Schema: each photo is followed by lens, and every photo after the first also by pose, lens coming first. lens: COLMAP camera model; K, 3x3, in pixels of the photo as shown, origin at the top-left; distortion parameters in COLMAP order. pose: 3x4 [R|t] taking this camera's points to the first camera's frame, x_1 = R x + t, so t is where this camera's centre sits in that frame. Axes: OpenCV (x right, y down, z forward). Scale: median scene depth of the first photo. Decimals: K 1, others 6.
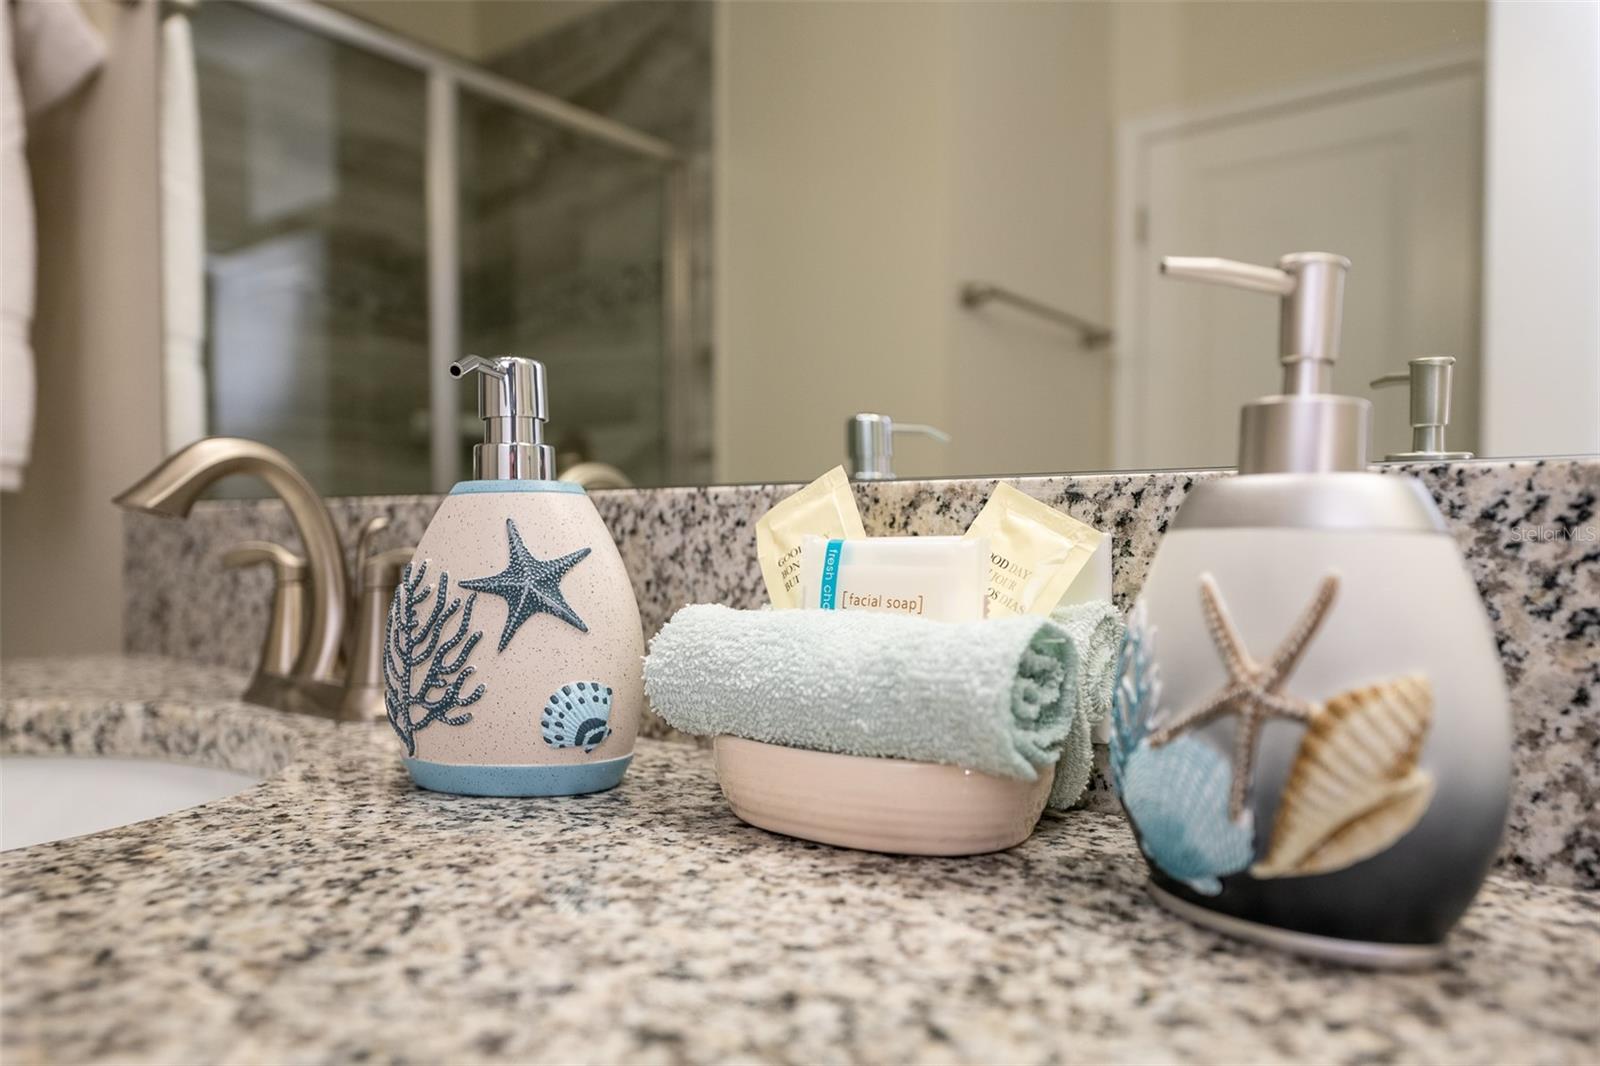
lens RADIAL K [[1023.6, 0, 801.0], [0, 1023.6, 546.7], [0, 0, 1]] dist [0.001853, -0.001327]
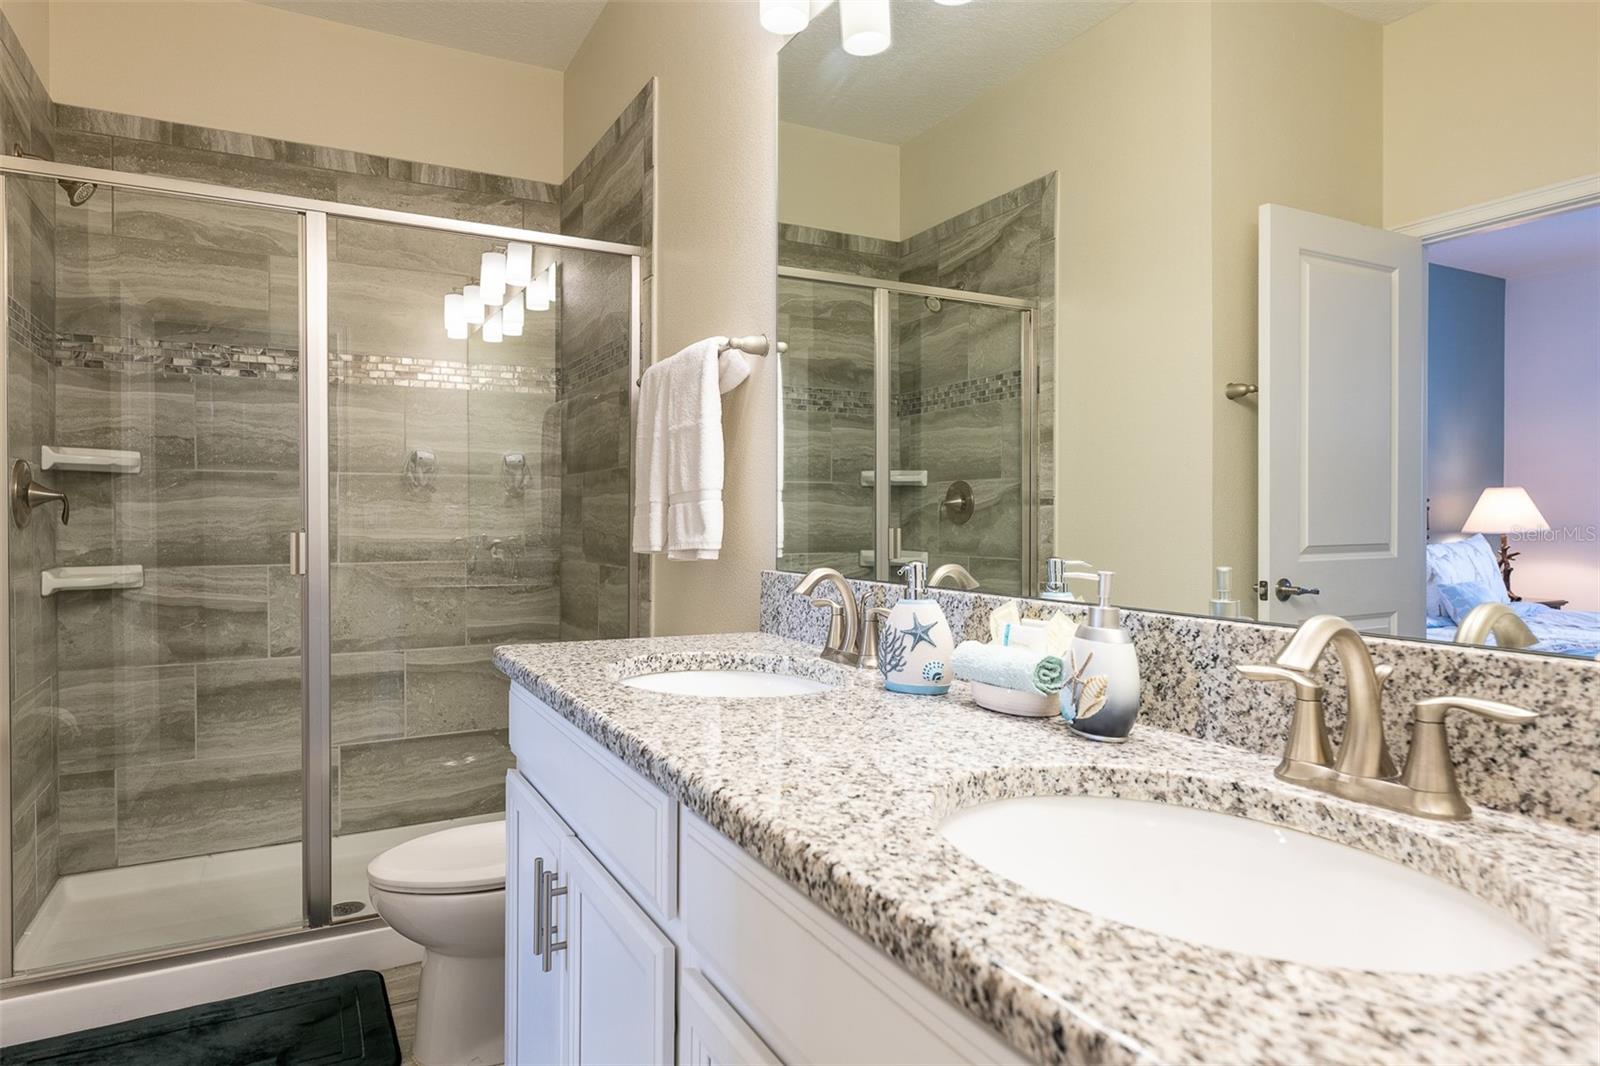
lens RADIAL K [[953.4, 0, 804.7], [0, 953.4, 525.7], [0, 0, 1]] dist [-0.008023, -0.001289]
pose [[0.920711, 0.008435, -0.390154, 0.610765], [-0.002160, 0.999861, 0.016520, -0.365348], [0.390239, -0.014367, 0.920601, -2.044848]]
